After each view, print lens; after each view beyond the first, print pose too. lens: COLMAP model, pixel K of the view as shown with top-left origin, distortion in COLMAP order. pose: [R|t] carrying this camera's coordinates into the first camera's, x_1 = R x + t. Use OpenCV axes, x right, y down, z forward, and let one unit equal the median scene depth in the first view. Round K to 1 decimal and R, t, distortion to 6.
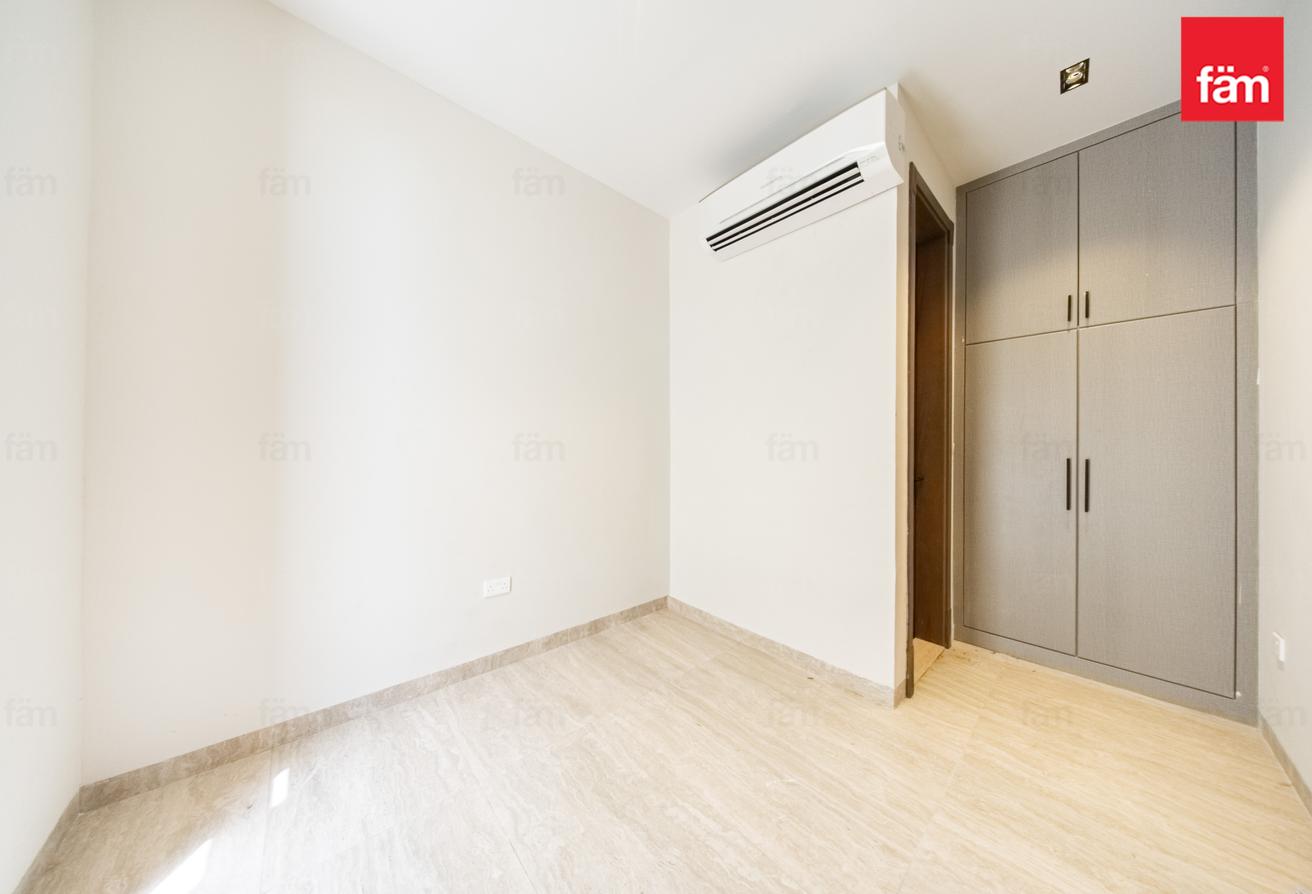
lens RADIAL K [[409.6, 0, 657.8], [0, 409.6, 443.3], [0, 0, 1]] dist [-0.000262, -0.000684]
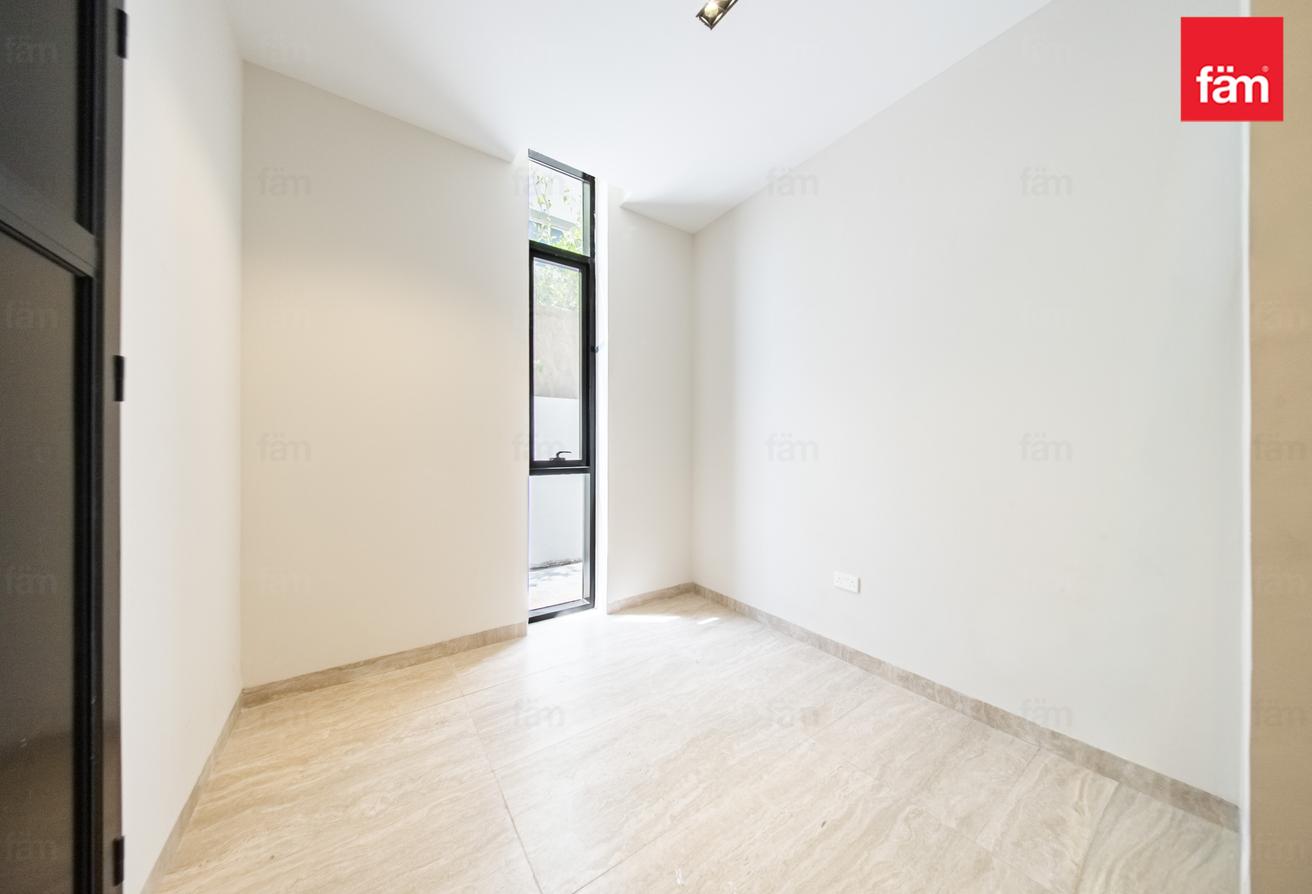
lens RADIAL K [[409.6, 0, 653.8], [0, 409.6, 452.1], [0, 0, 1]] dist [-0.000262, -0.000684]
pose [[-0.128819, 0.000497, -0.991668, 0.890534], [0.006642, 0.999978, -0.000362, 0.012722], [0.991646, -0.006634, -0.128819, 0.811201]]
